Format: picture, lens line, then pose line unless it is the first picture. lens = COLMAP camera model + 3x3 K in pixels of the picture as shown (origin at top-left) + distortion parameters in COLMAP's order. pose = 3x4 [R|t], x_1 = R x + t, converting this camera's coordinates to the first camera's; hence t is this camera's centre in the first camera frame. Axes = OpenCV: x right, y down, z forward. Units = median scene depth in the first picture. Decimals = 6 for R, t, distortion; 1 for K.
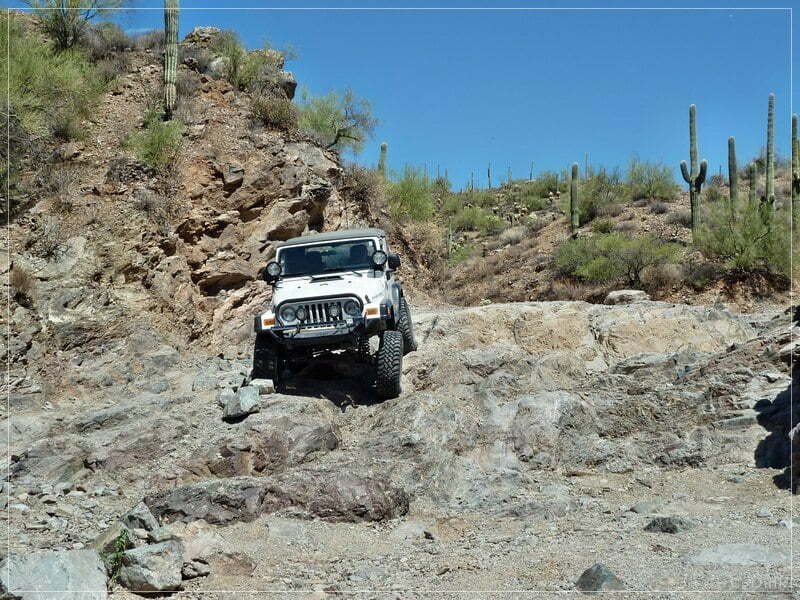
lens RADIAL K [[1289.3, 0, 399.5], [0, 1289.3, 300.2], [0, 0, 1]] dist [-0.017868, 0.000000]
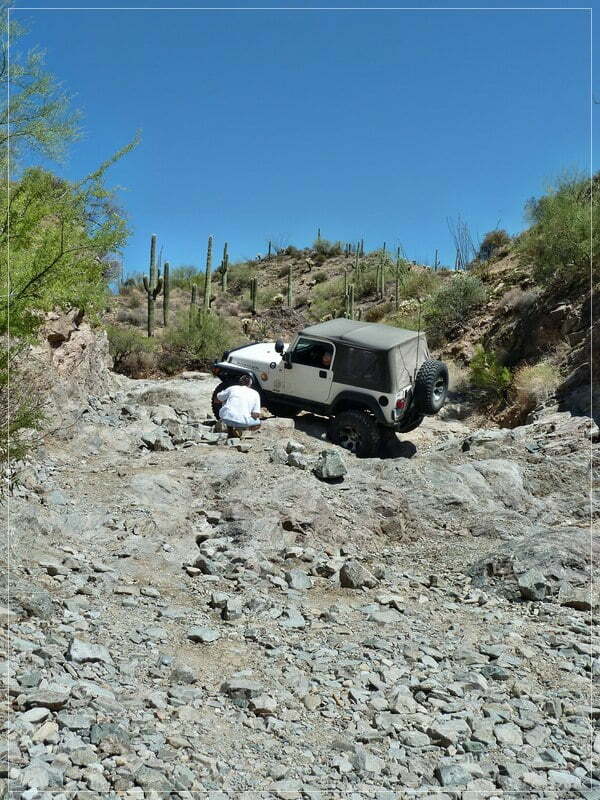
lens RADIAL K [[923.3, 0, 319.7], [0, 923.3, 389.9], [0, 0, 1]] dist [0.009514, 0.000000]
pose [[0.825349, 0.066688, 0.560671, -0.356447], [-0.072811, 0.997280, -0.011436, 0.017544], [-0.559909, -0.031384, 0.827959, 0.236005]]
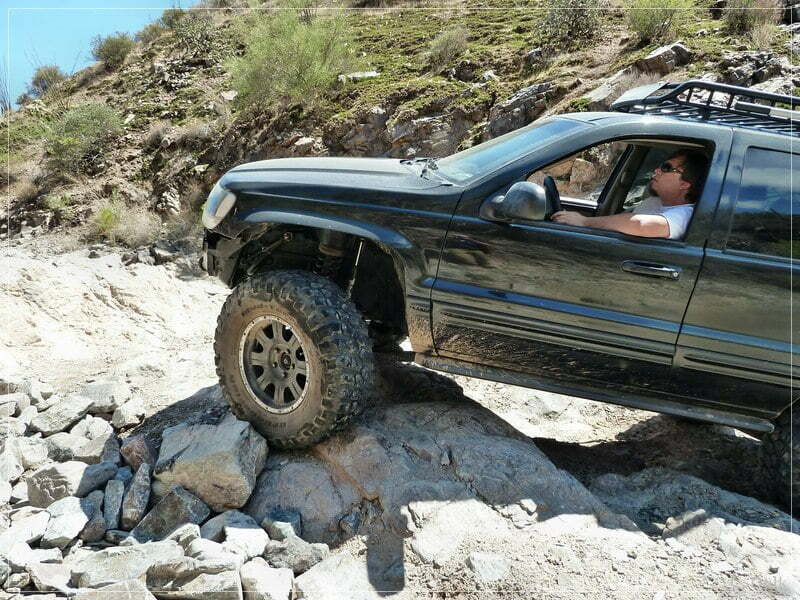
lens RADIAL K [[596.7, 0, 394.2], [0, 596.7, 298.3], [0, 0, 1]] dist [-0.027929, 0.009318]
pose [[0.128098, -0.089207, 0.987741, -0.153779], [-0.013784, 0.995690, 0.091712, -0.004105], [-0.991666, -0.025363, 0.126316, 0.759917]]
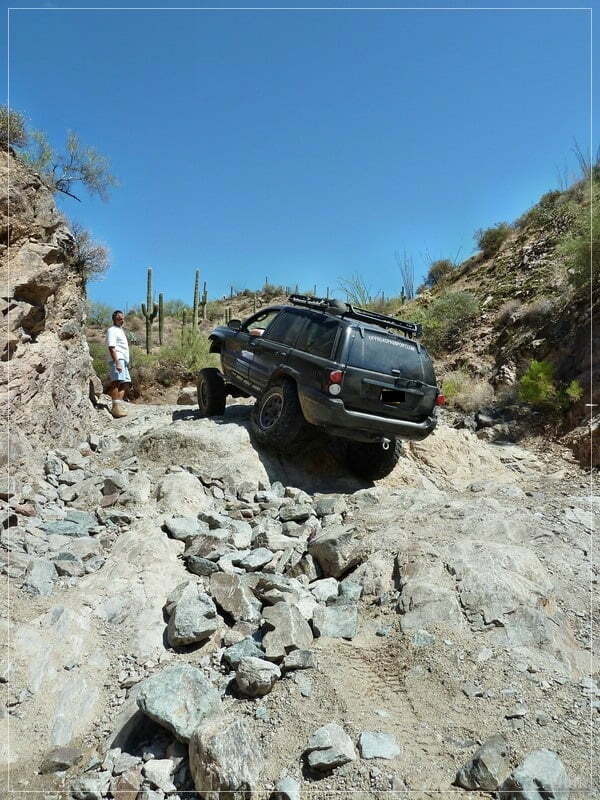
lens RADIAL K [[596.7, 0, 303.7], [0, 596.7, 401.5], [0, 0, 1]] dist [-0.027929, 0.009318]
pose [[0.783525, 0.035684, 0.620334, -0.167349], [-0.051789, 0.998626, 0.007968, -0.005872], [-0.619198, -0.038369, 0.784297, 0.675754]]
